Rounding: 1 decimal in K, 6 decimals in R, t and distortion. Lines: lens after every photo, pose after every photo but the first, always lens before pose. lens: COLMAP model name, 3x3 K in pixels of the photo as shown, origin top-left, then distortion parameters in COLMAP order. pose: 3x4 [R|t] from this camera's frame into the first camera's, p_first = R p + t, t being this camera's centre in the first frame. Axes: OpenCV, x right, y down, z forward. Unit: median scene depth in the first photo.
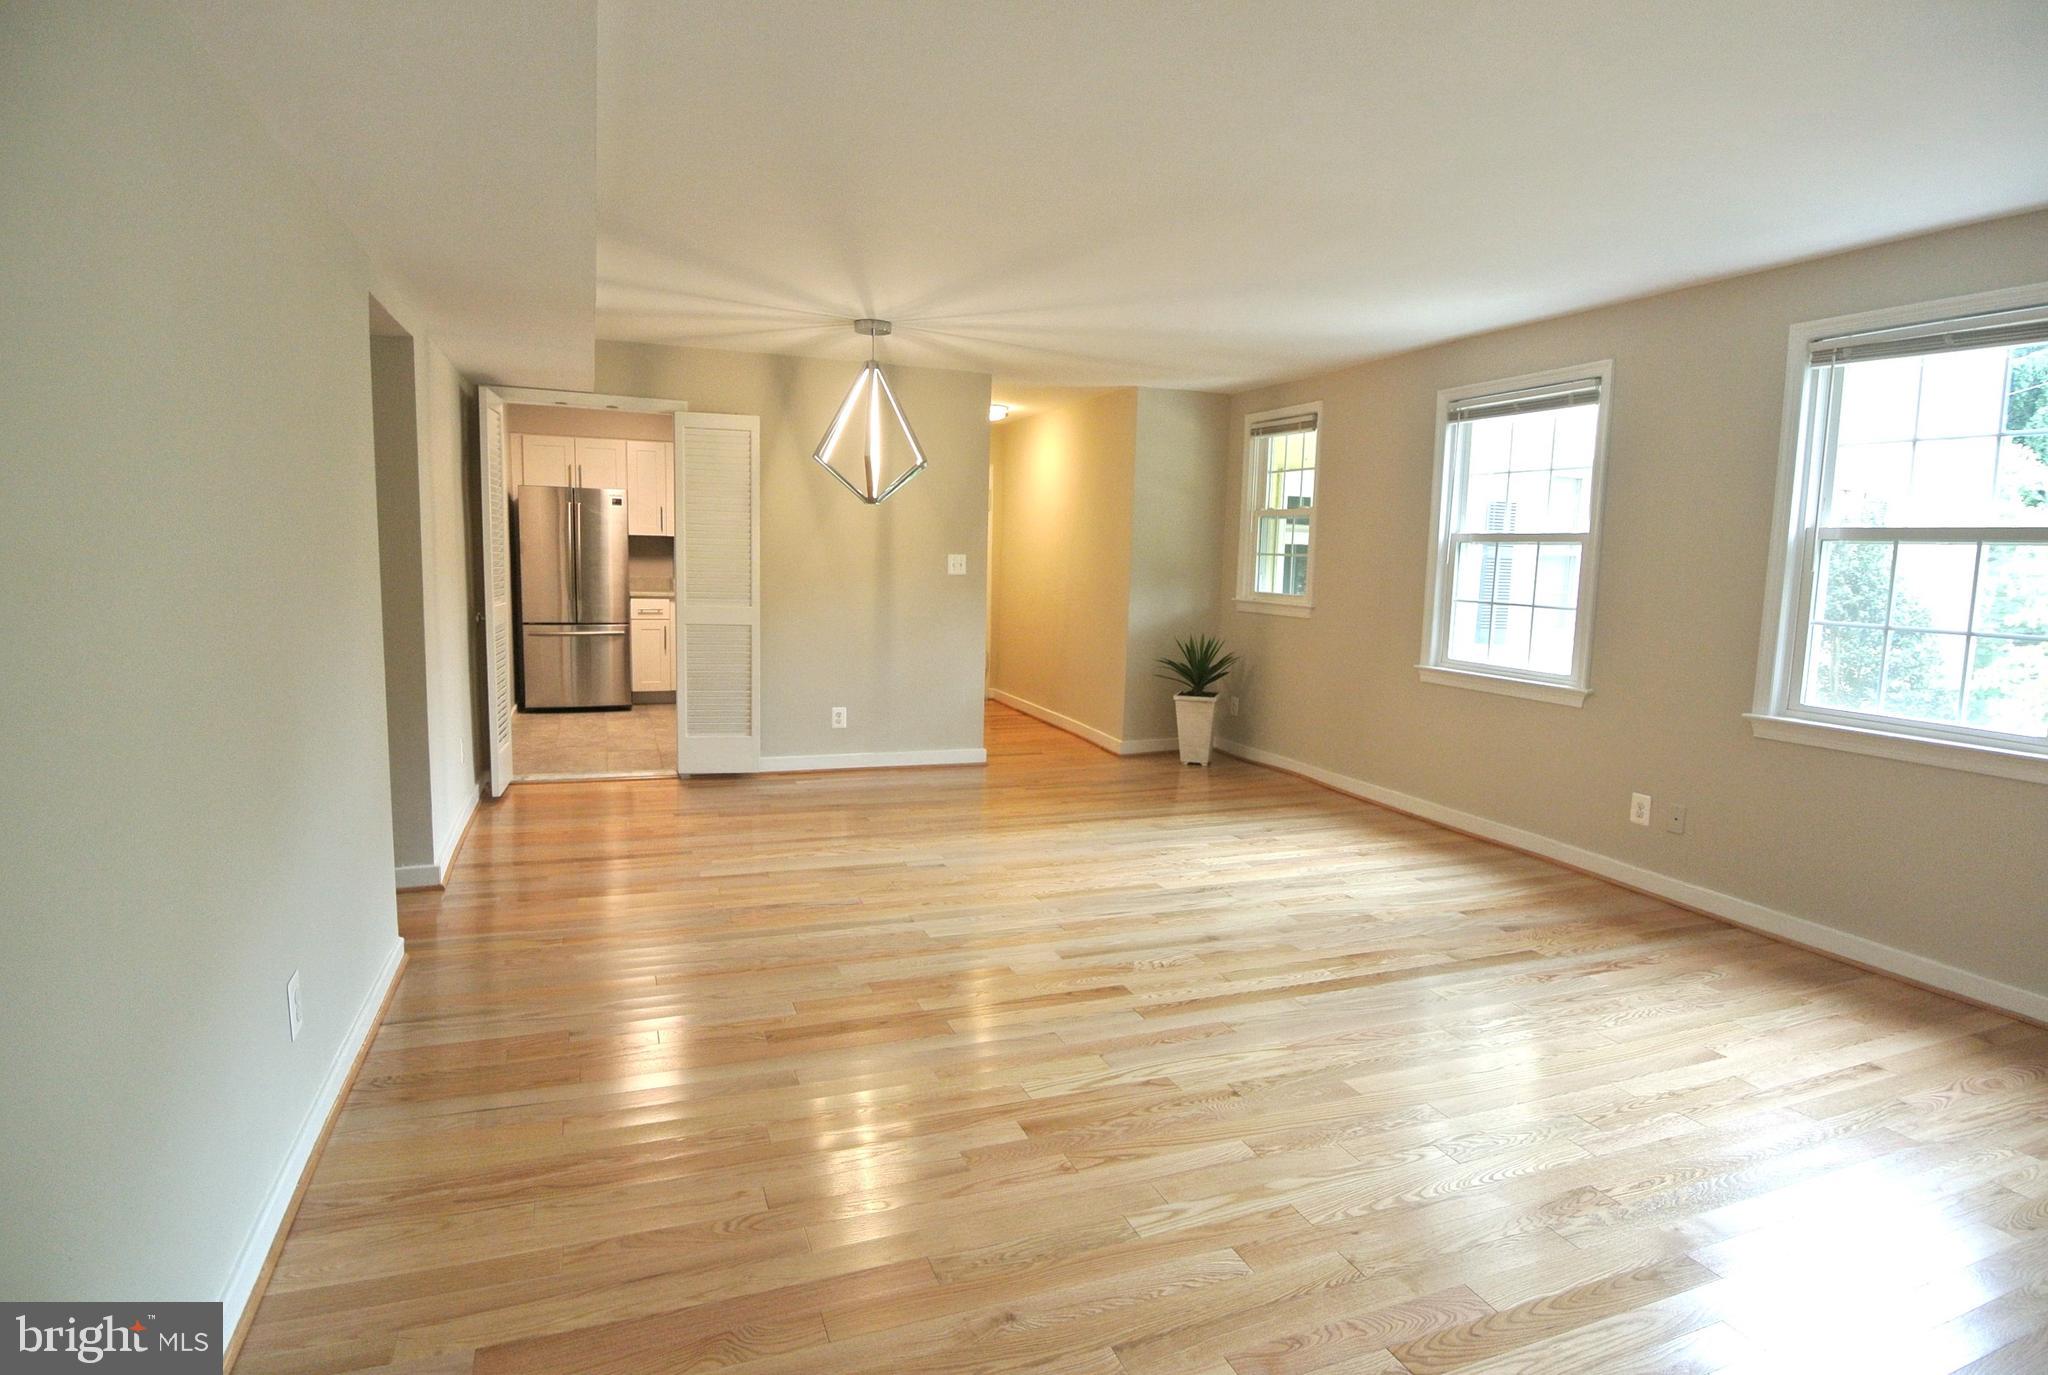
lens RADIAL K [[1084.3, 0, 1027.0], [0, 1084.3, 676.5], [0, 0, 1]] dist [-0.020000, -0.002437]
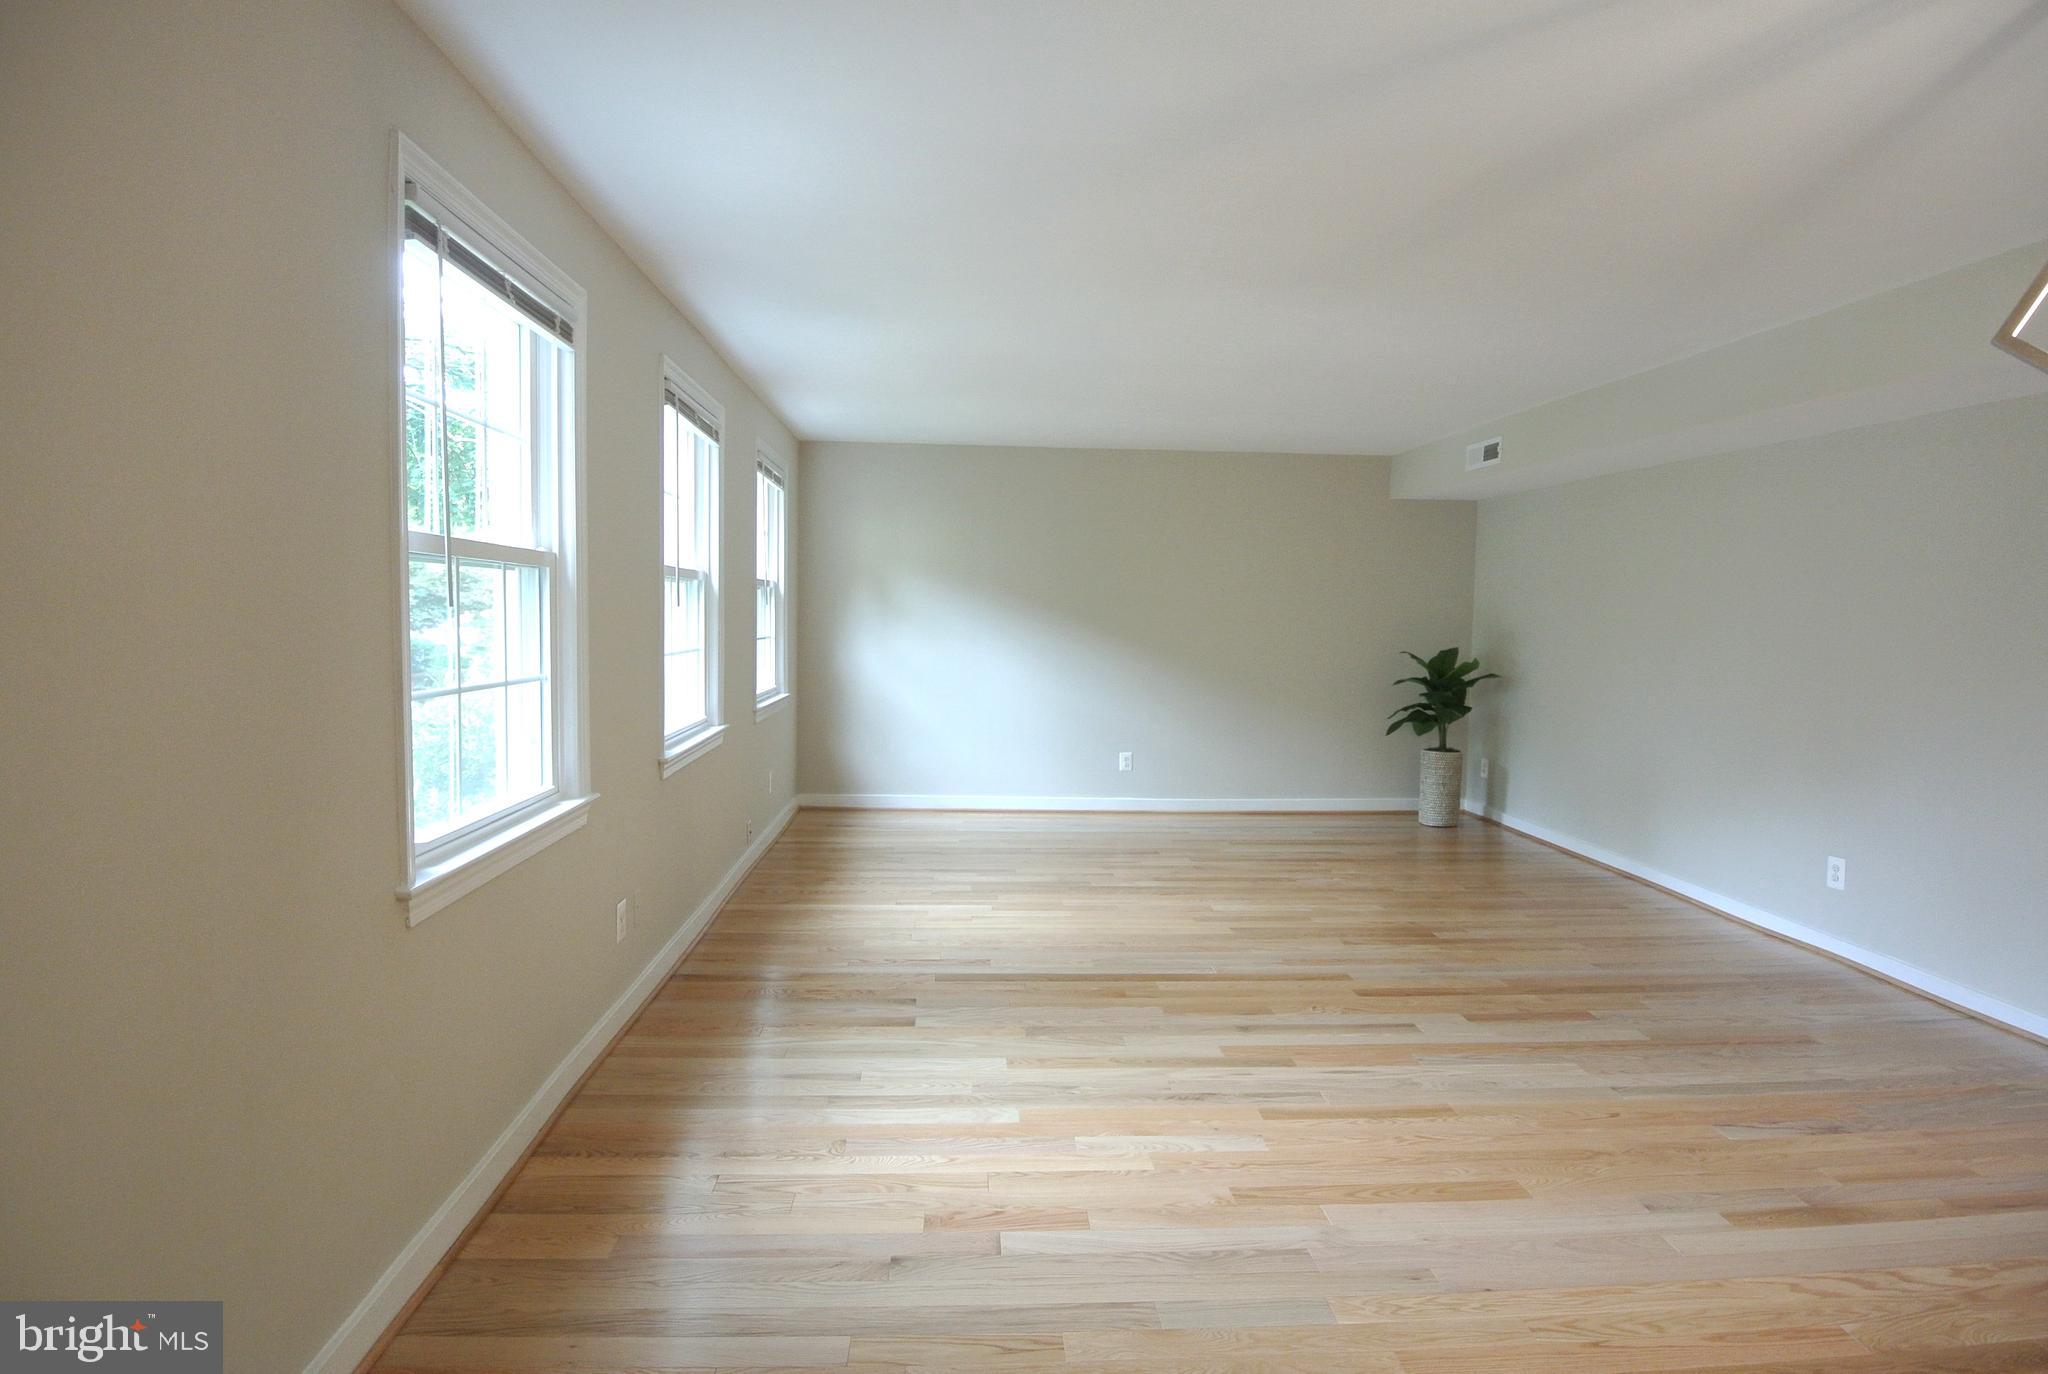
lens RADIAL K [[1084.3, 0, 1031.2], [0, 1084.3, 688.6], [0, 0, 1]] dist [-0.020000, -0.002437]
pose [[-0.953838, -0.065860, 0.293012, 0.087214], [-0.007814, 0.980770, 0.195011, -0.207128], [-0.300221, 0.183719, -0.936010, 1.748794]]
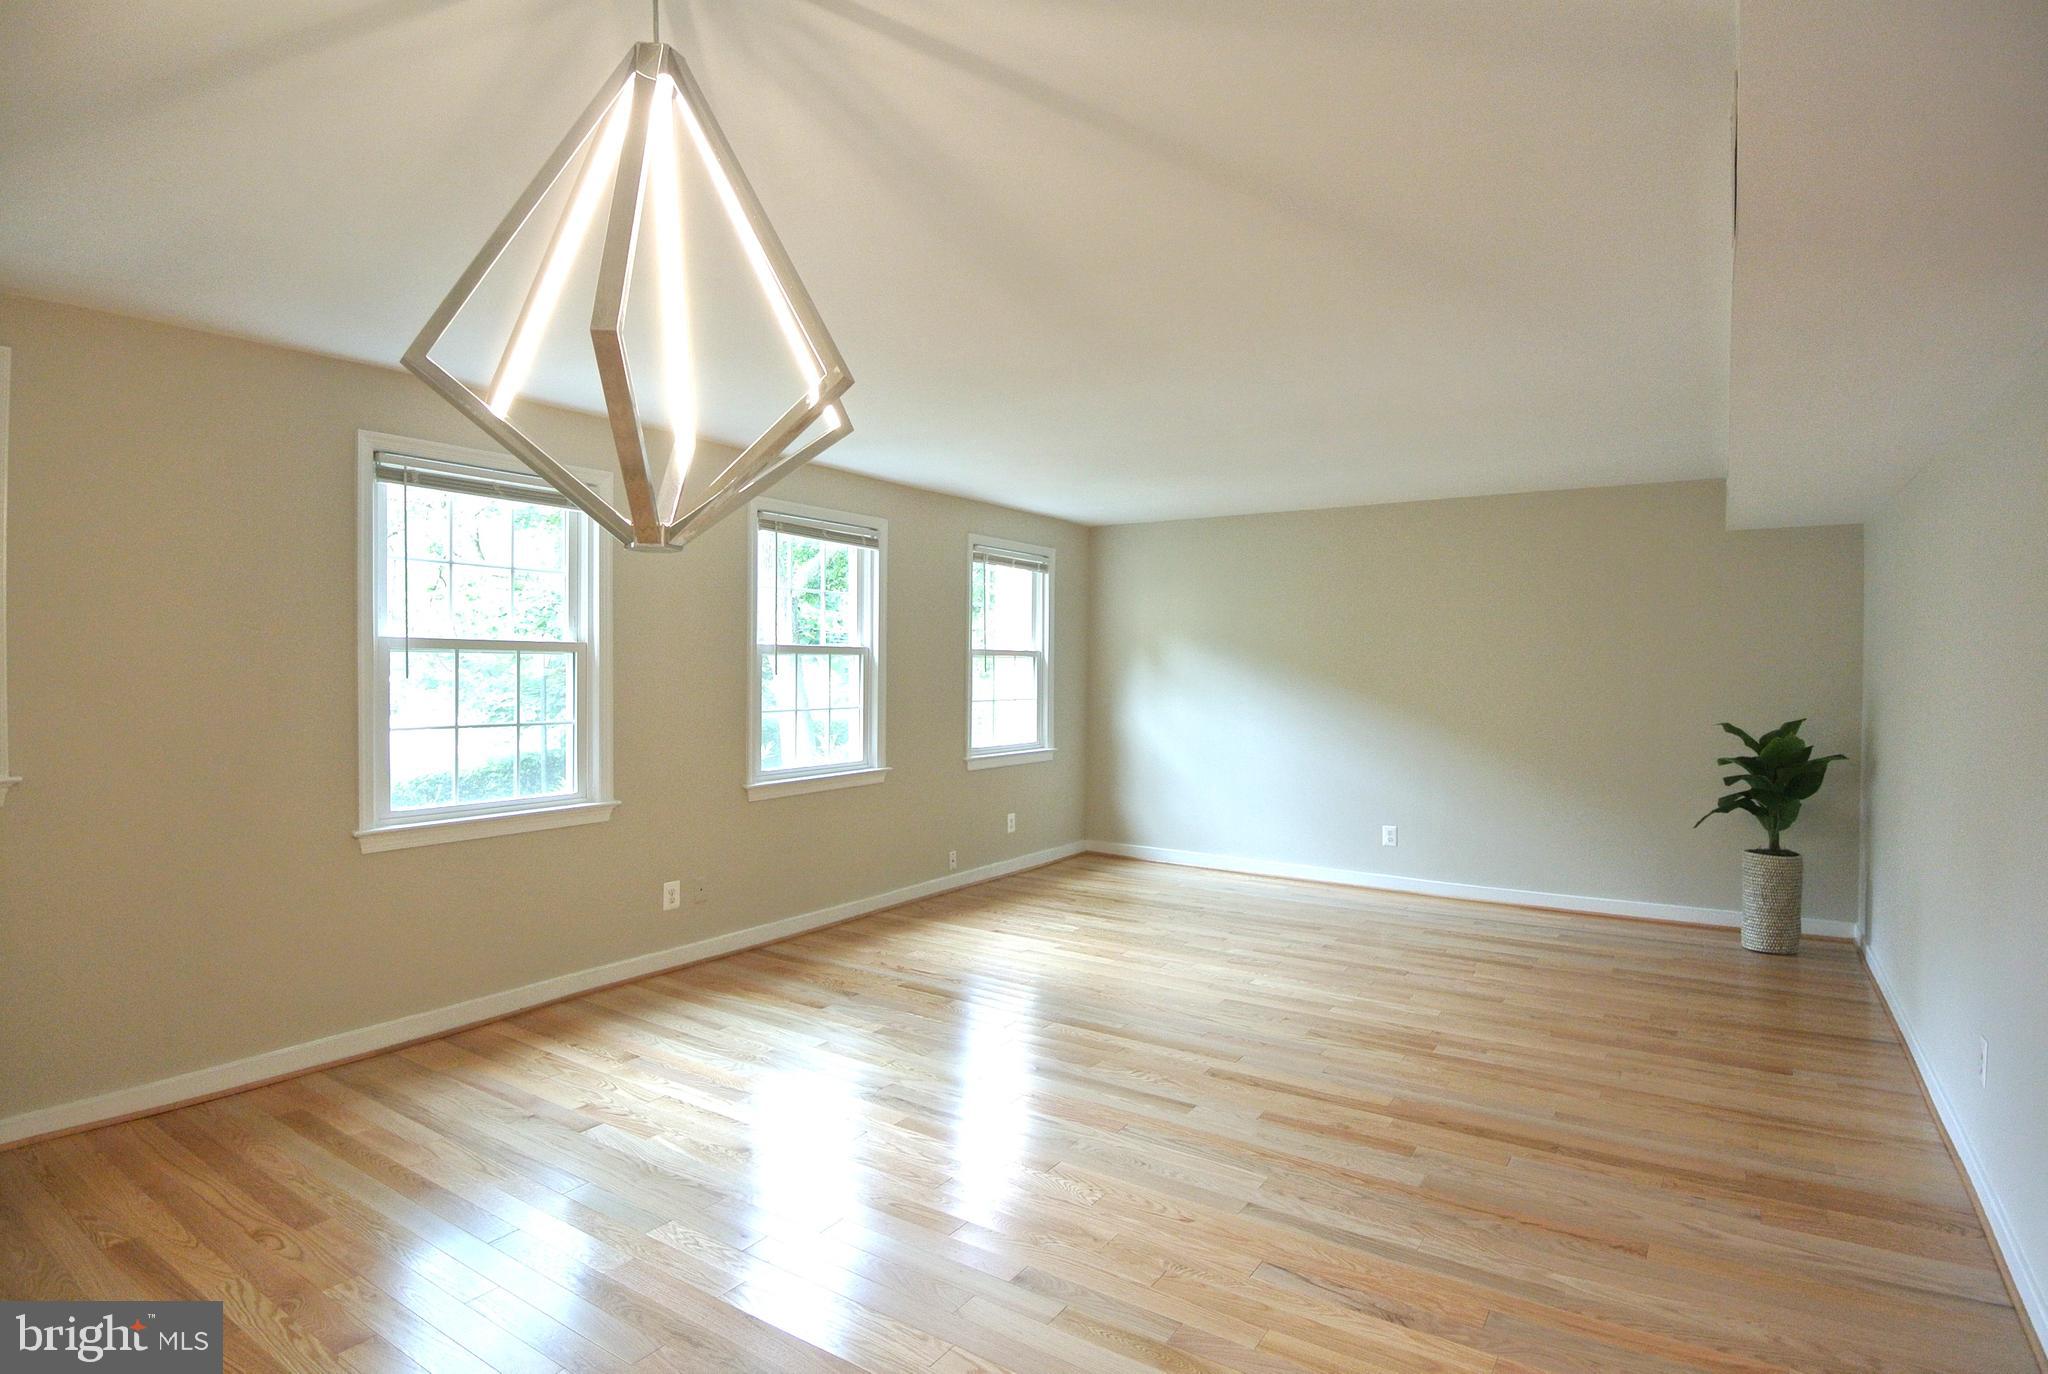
lens RADIAL K [[1084.3, 0, 1014.0], [0, 1084.3, 687.0], [0, 0, 1]] dist [-0.020000, -0.002437]
pose [[-0.568023, -0.045935, 0.821730, -0.564672], [0.078670, 0.990839, 0.109769, -0.195250], [-0.819244, 0.126996, -0.559205, 1.424088]]
